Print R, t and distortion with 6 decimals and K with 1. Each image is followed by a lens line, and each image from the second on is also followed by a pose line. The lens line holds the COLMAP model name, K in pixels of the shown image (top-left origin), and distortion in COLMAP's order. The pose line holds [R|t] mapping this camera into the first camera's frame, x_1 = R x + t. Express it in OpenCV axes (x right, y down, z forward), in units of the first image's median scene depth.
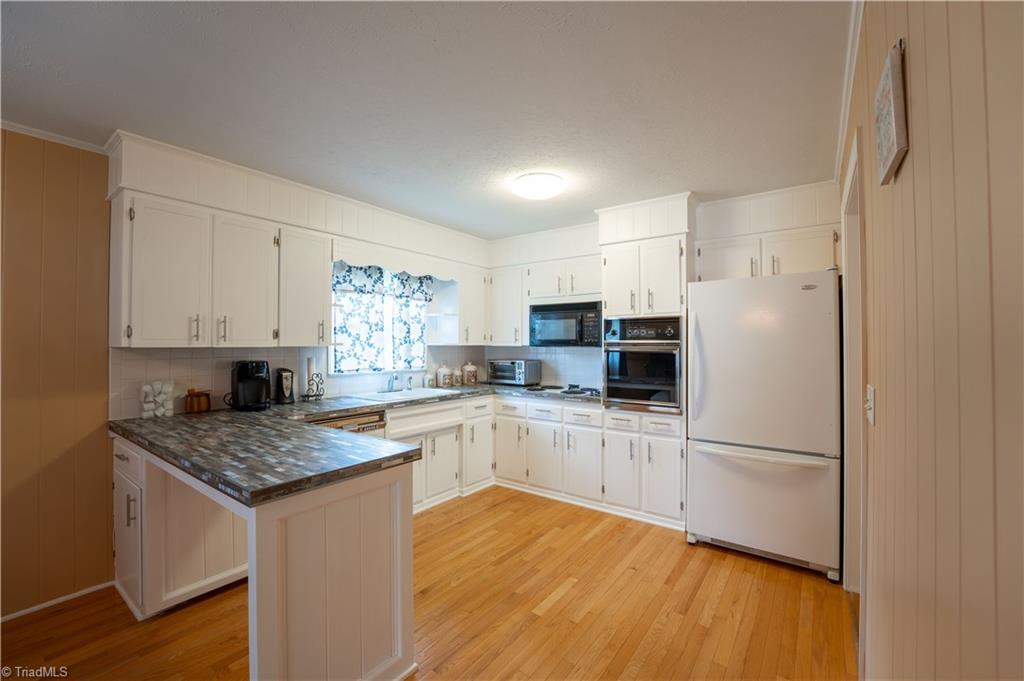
lens RADIAL K [[424.9, 0, 512.0], [0, 424.9, 340.5], [0, 0, 1]] dist [-0.020761, -0.000034]
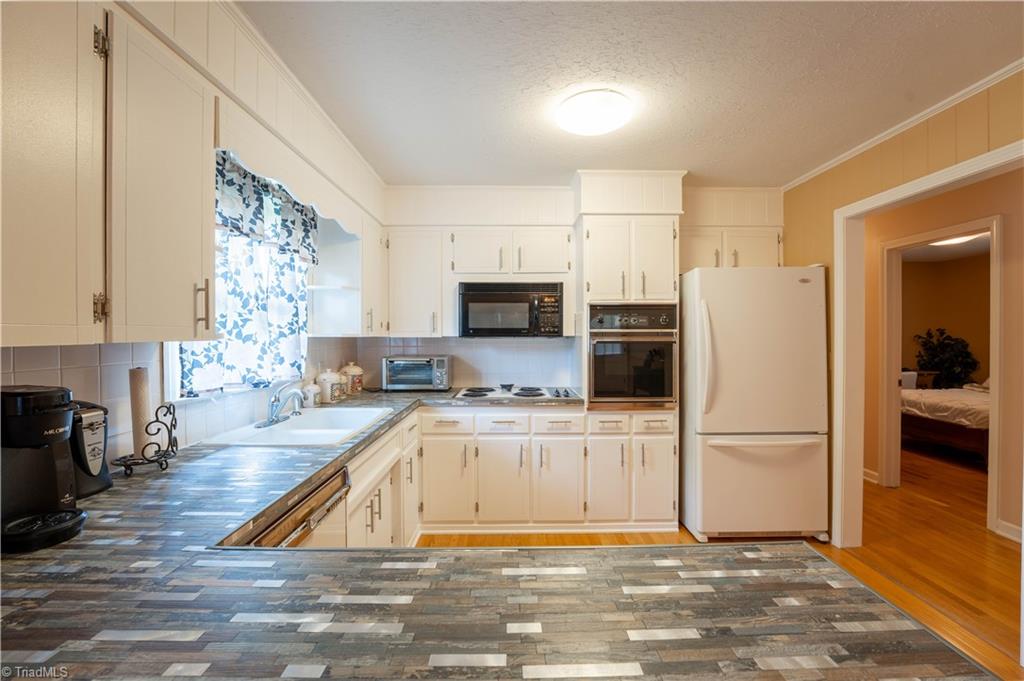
lens RADIAL K [[424.9, 0, 512.0], [0, 424.9, 340.5], [0, 0, 1]] dist [-0.020761, -0.000034]
pose [[0.799567, -0.012085, 0.600455, -0.383913], [-0.001098, 0.999766, 0.021583, 0.003237], [-0.600576, -0.017916, 0.799367, 0.402696]]
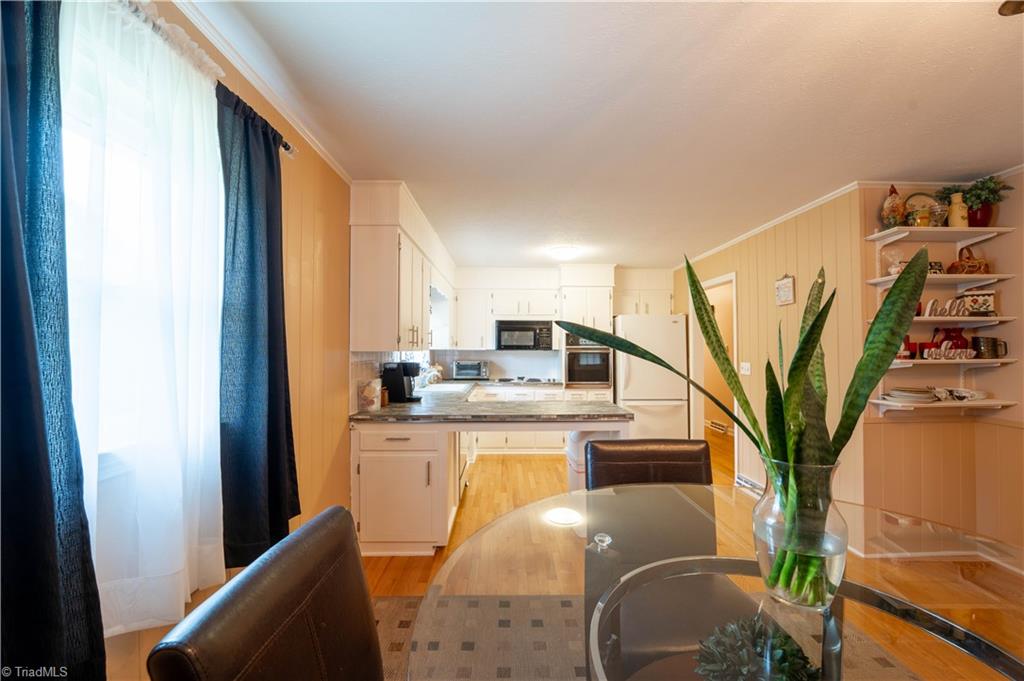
lens RADIAL K [[424.9, 0, 512.0], [0, 424.9, 340.5], [0, 0, 1]] dist [-0.020761, -0.000034]
pose [[0.792223, 0.010879, 0.610135, -0.872399], [-0.004912, 0.999922, -0.011451, -0.002408], [-0.610212, 0.006075, 0.792215, -0.136984]]
